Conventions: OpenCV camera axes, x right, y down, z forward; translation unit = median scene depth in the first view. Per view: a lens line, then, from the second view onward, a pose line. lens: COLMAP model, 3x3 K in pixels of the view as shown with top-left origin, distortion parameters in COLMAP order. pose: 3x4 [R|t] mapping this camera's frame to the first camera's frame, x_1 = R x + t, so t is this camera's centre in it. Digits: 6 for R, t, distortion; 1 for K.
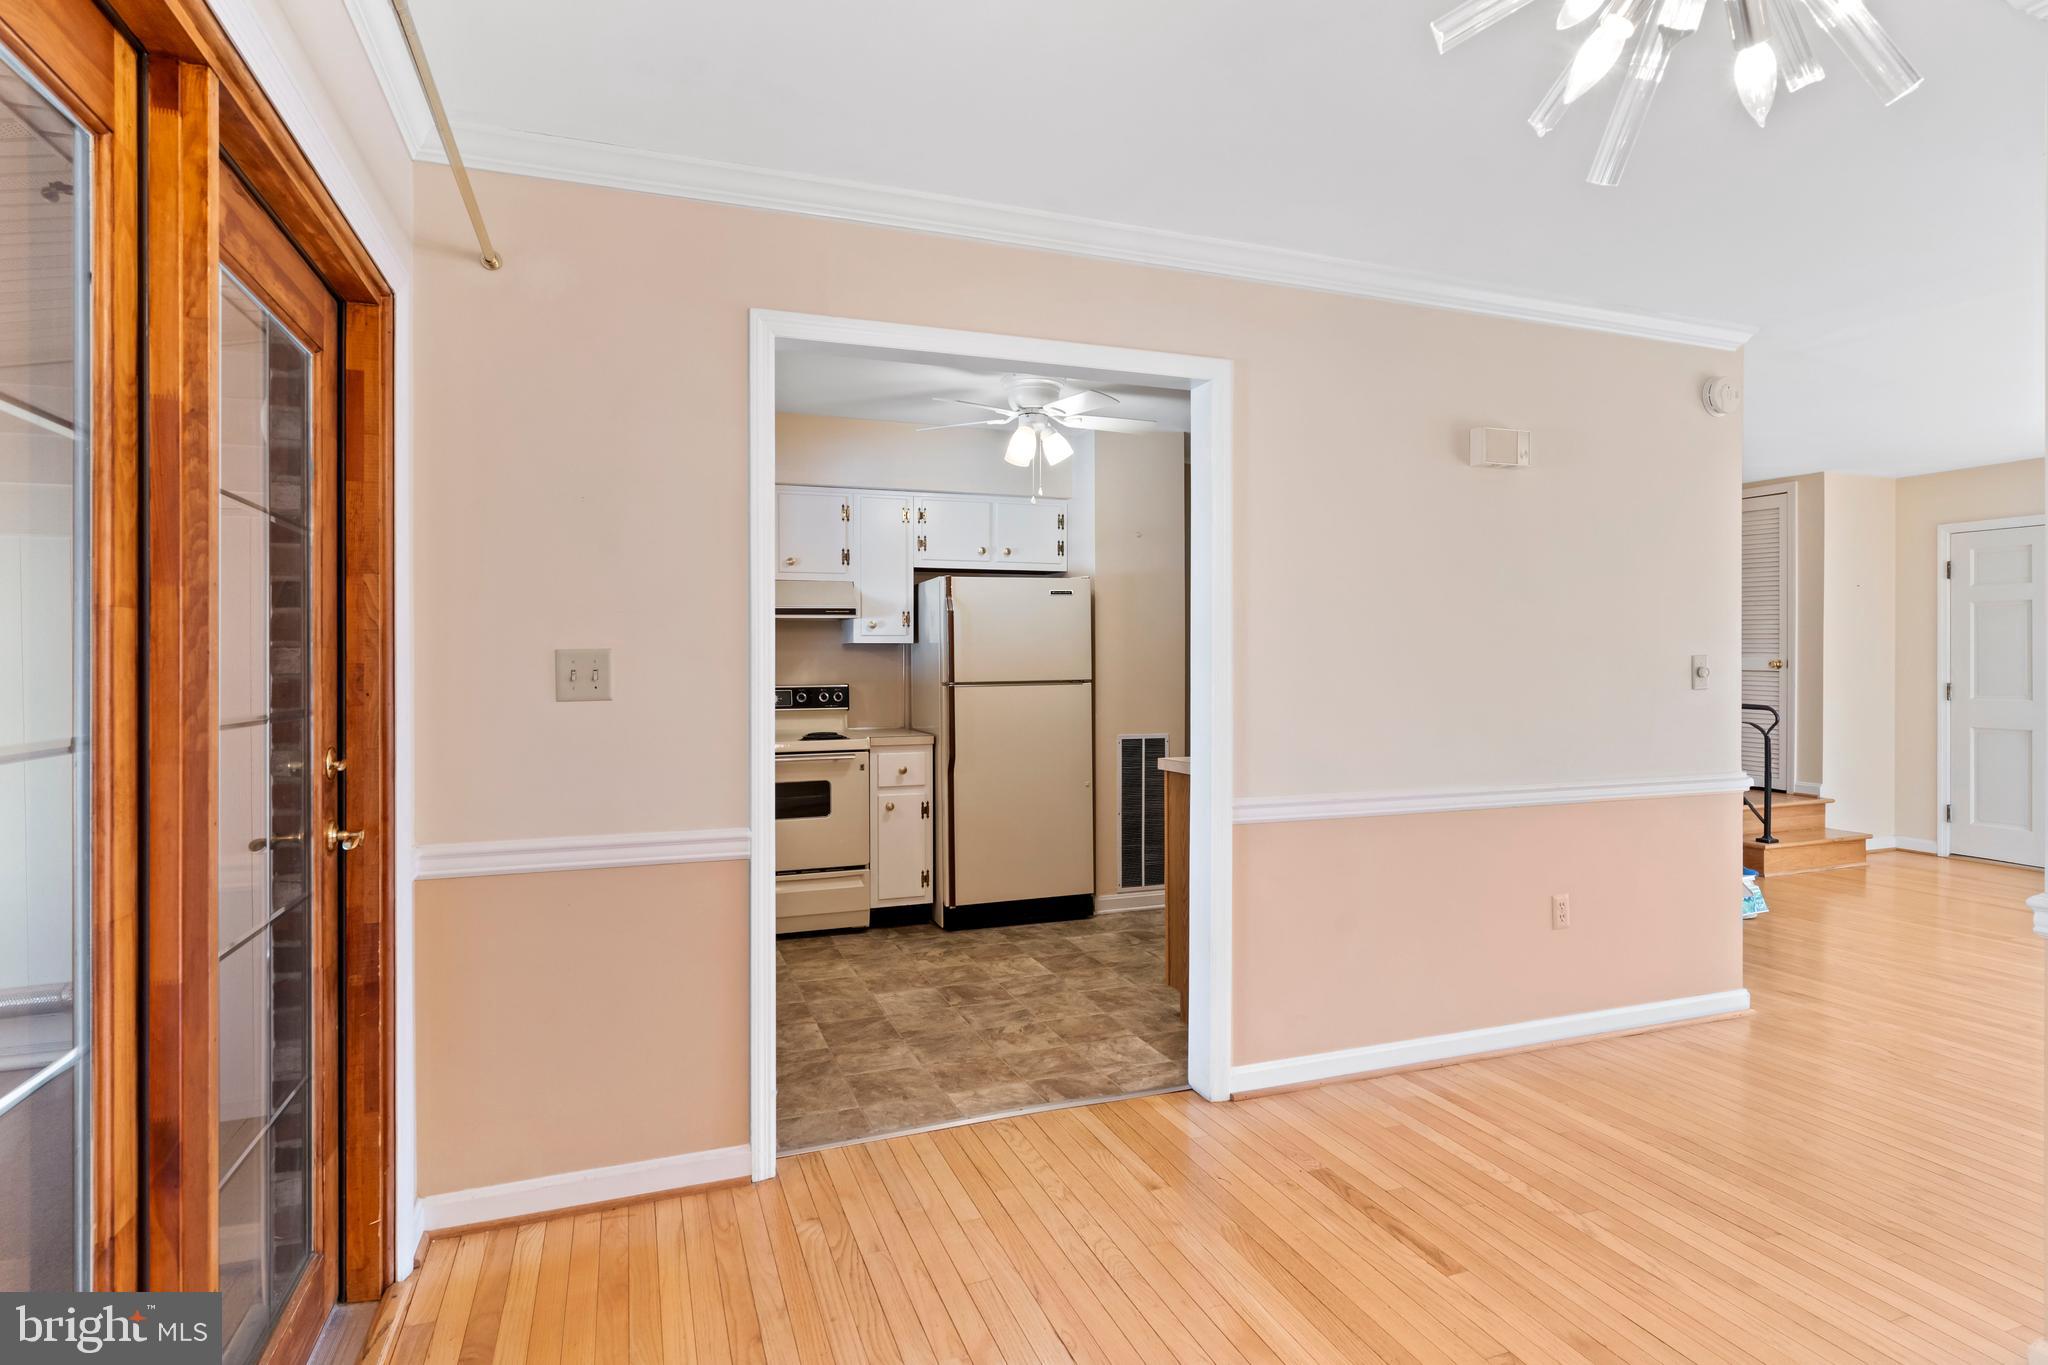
lens RADIAL K [[1052.4, 0, 999.6], [0, 1052.4, 660.5], [0, 0, 1]] dist [-0.011069, 0.005483]
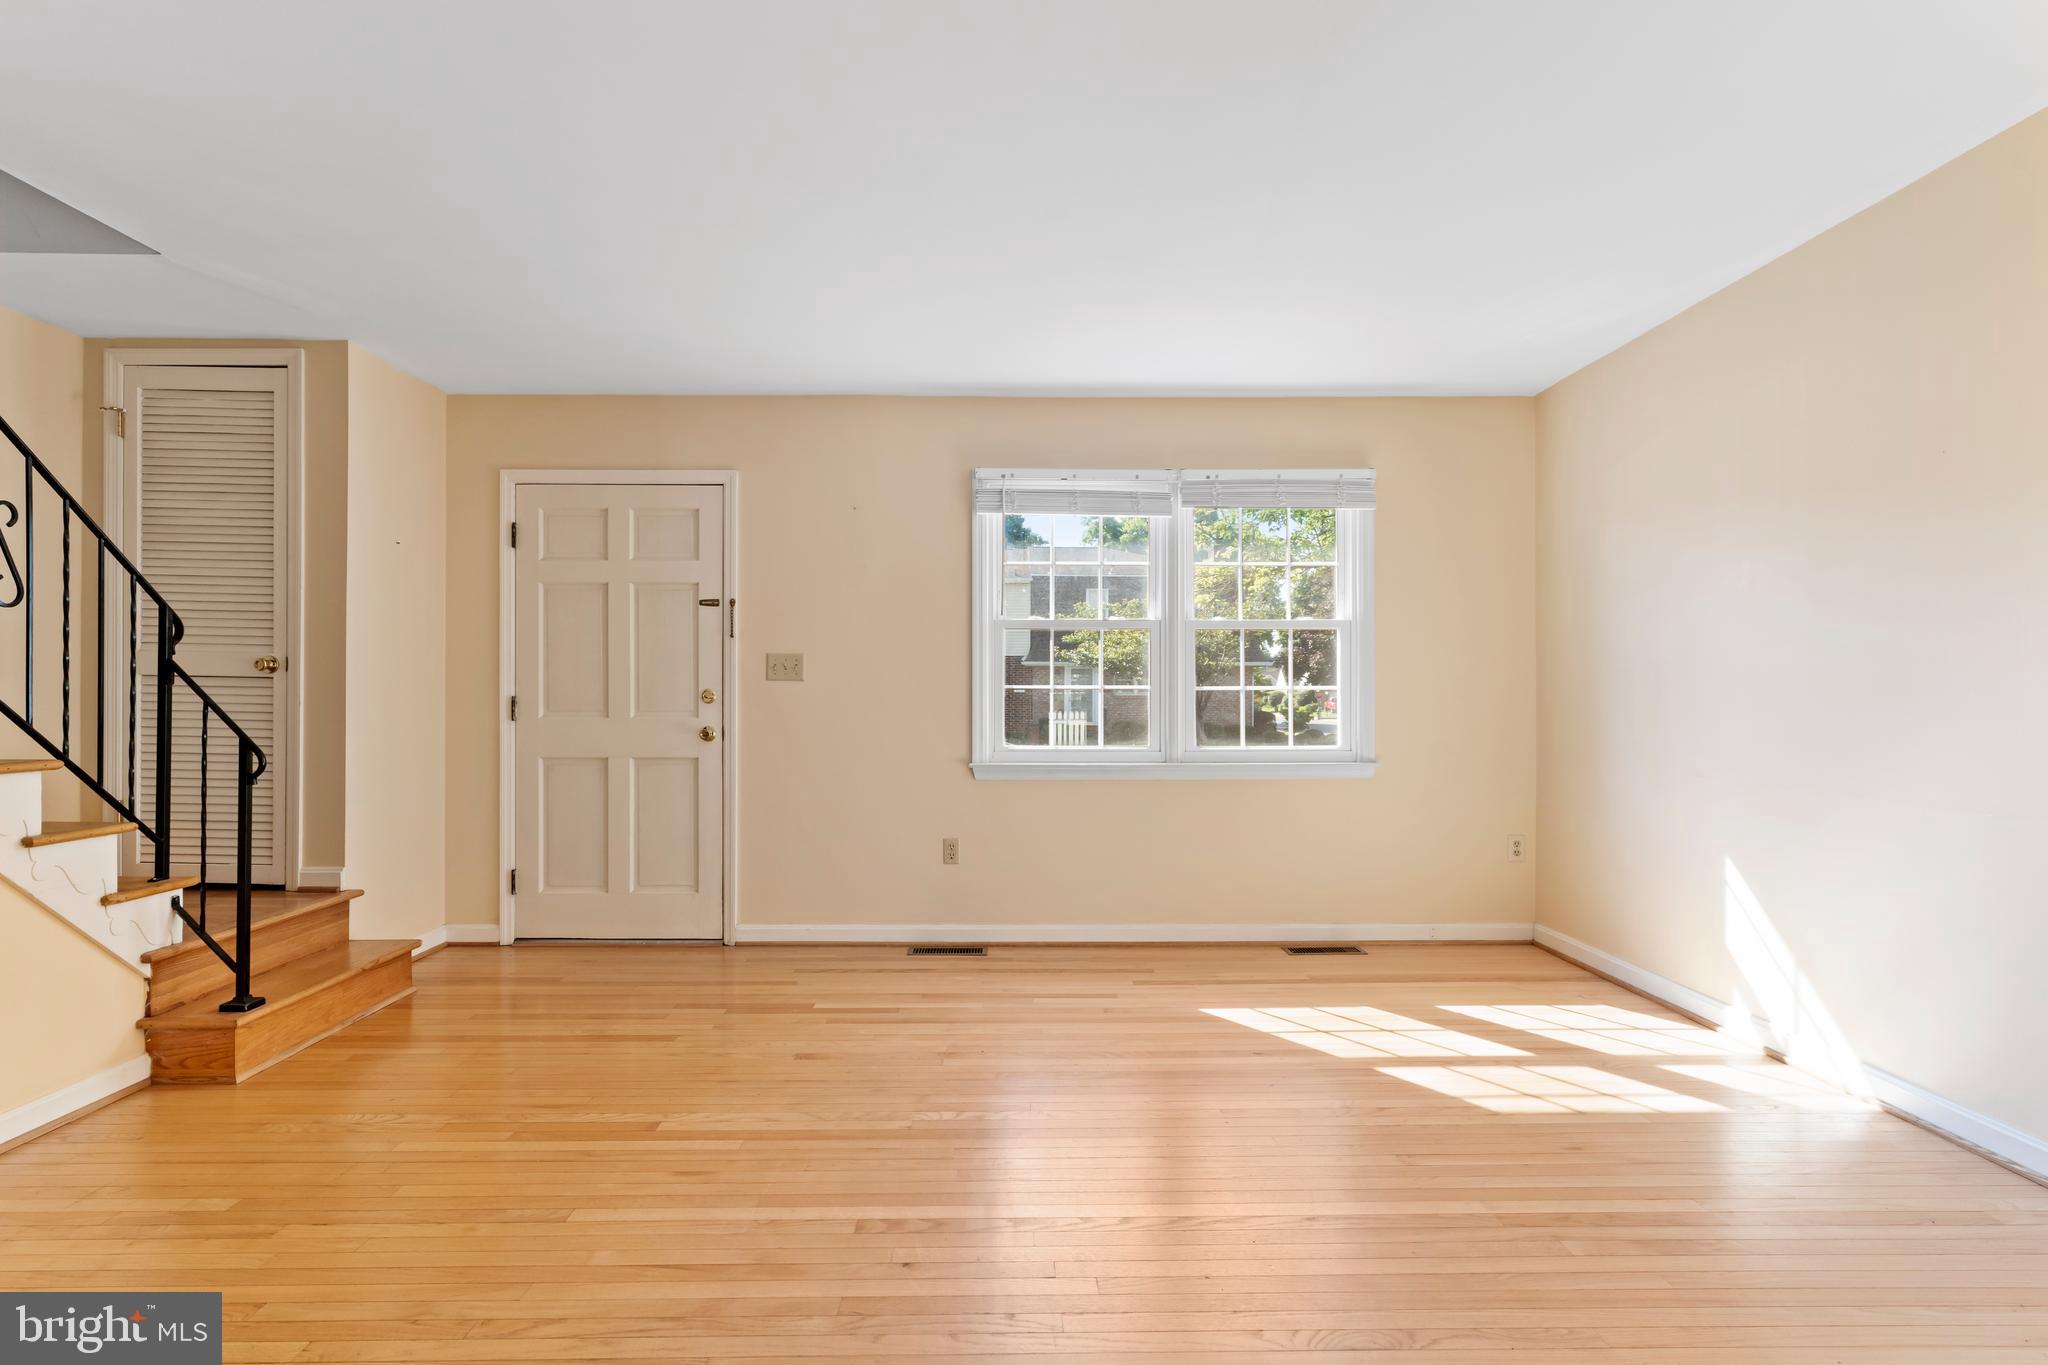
lens RADIAL K [[1052.4, 0, 1021.1], [0, 1052.4, 696.2], [0, 0, 1]] dist [-0.011069, 0.005483]
pose [[0.323853, 0.000217, 0.946107, 0.351698], [-0.000012, 1.000000, -0.000225, 0.021758], [-0.946107, 0.000062, 0.323853, 0.450179]]
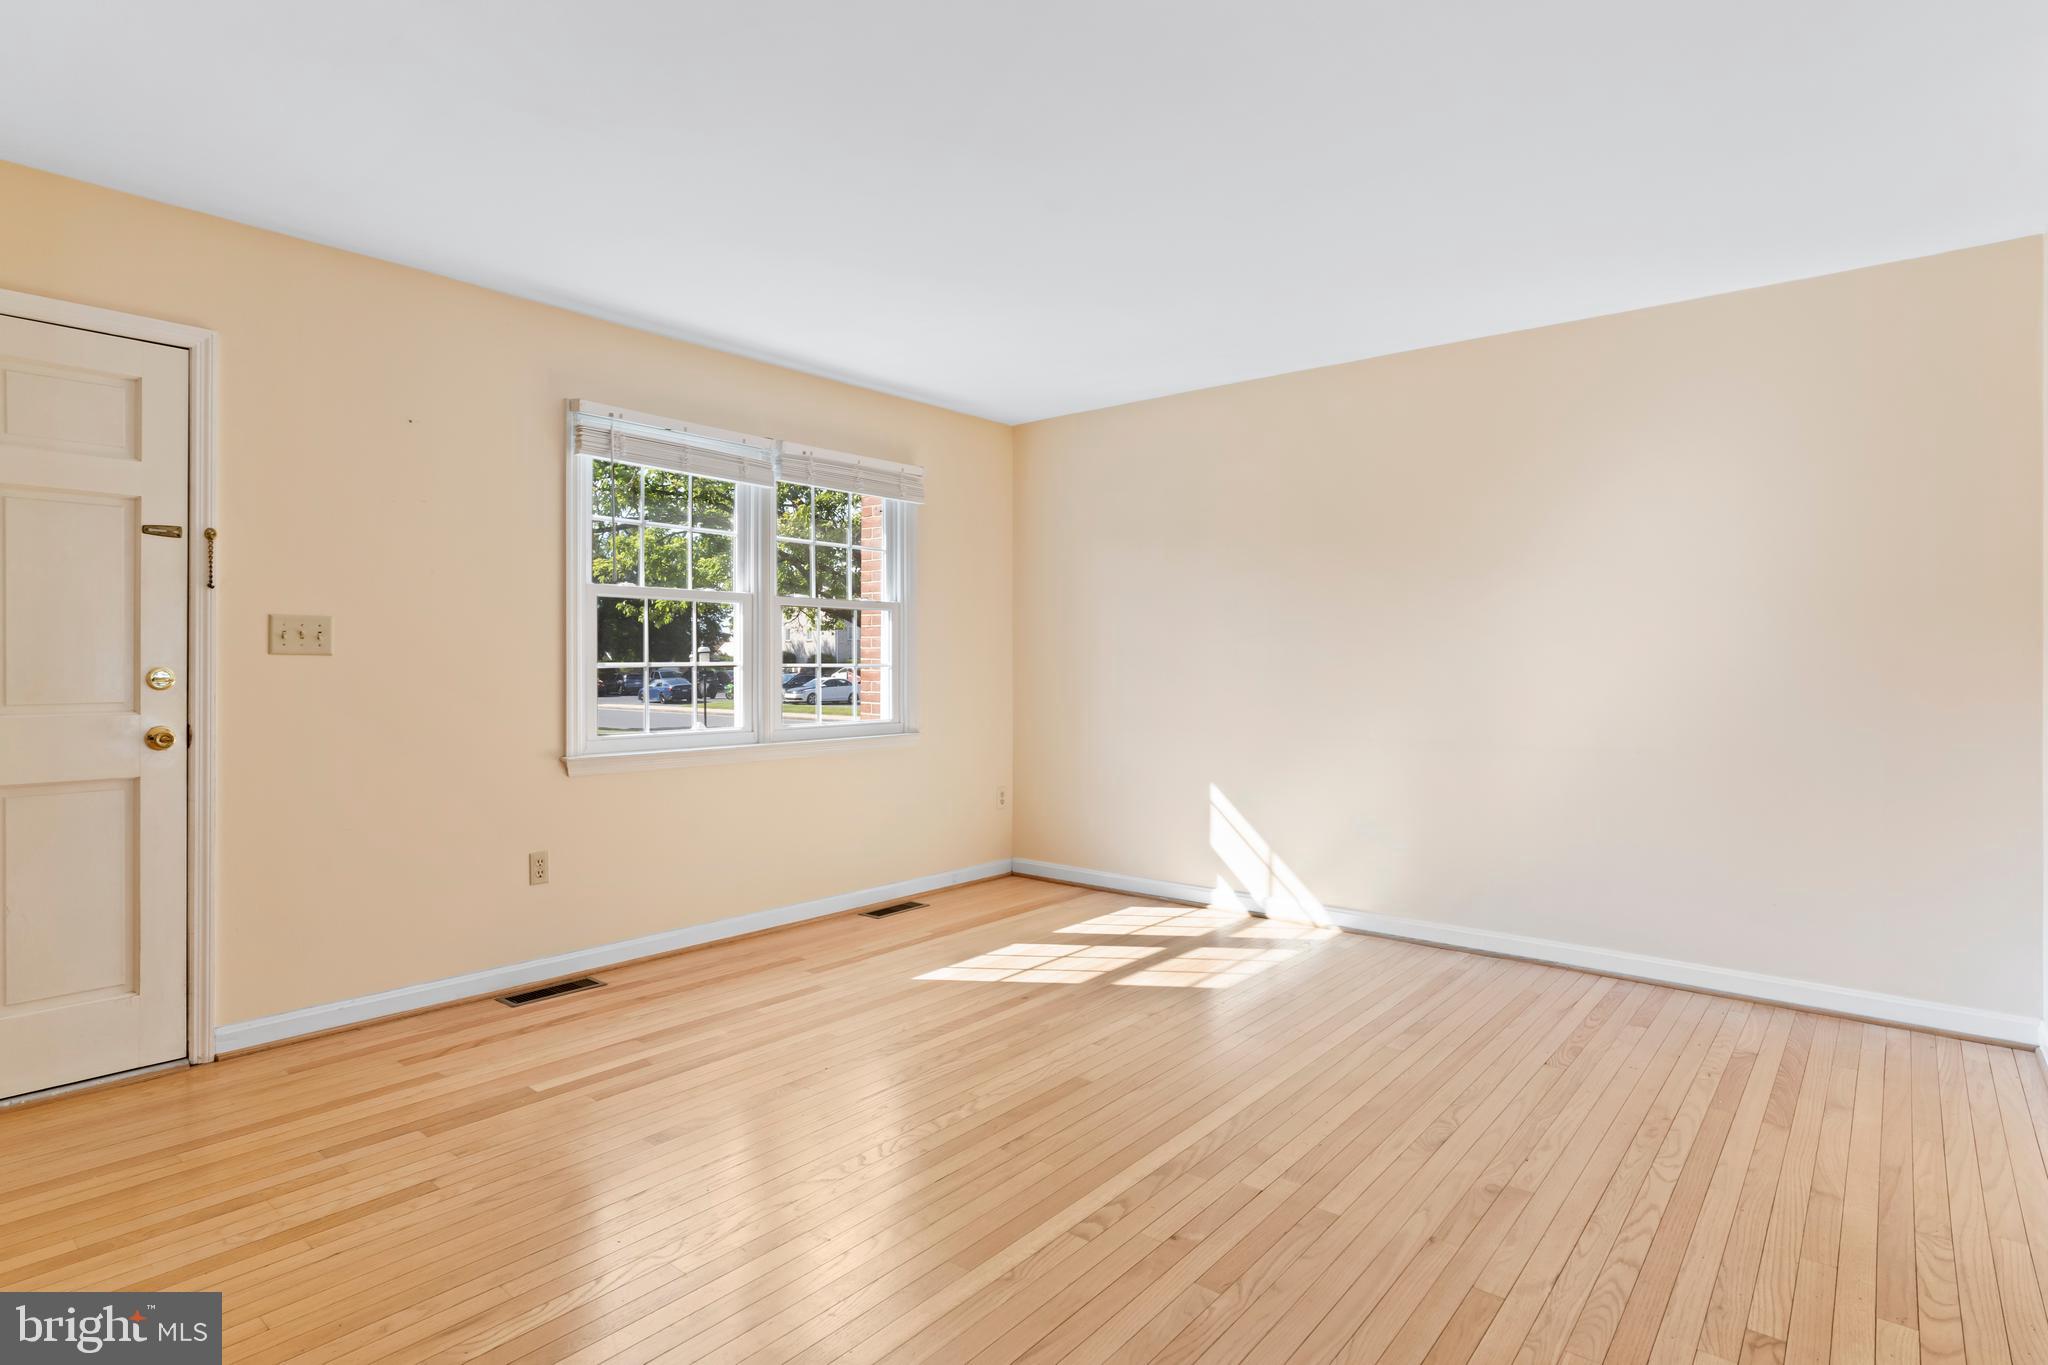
lens RADIAL K [[1052.4, 0, 1018.4], [0, 1052.4, 667.6], [0, 0, 1]] dist [-0.011069, 0.005483]
pose [[-0.506777, -0.001977, 0.862075, 0.384344], [0.000567, 0.999996, 0.002626, 0.015881], [-0.862077, 0.001819, -0.506774, 0.787707]]
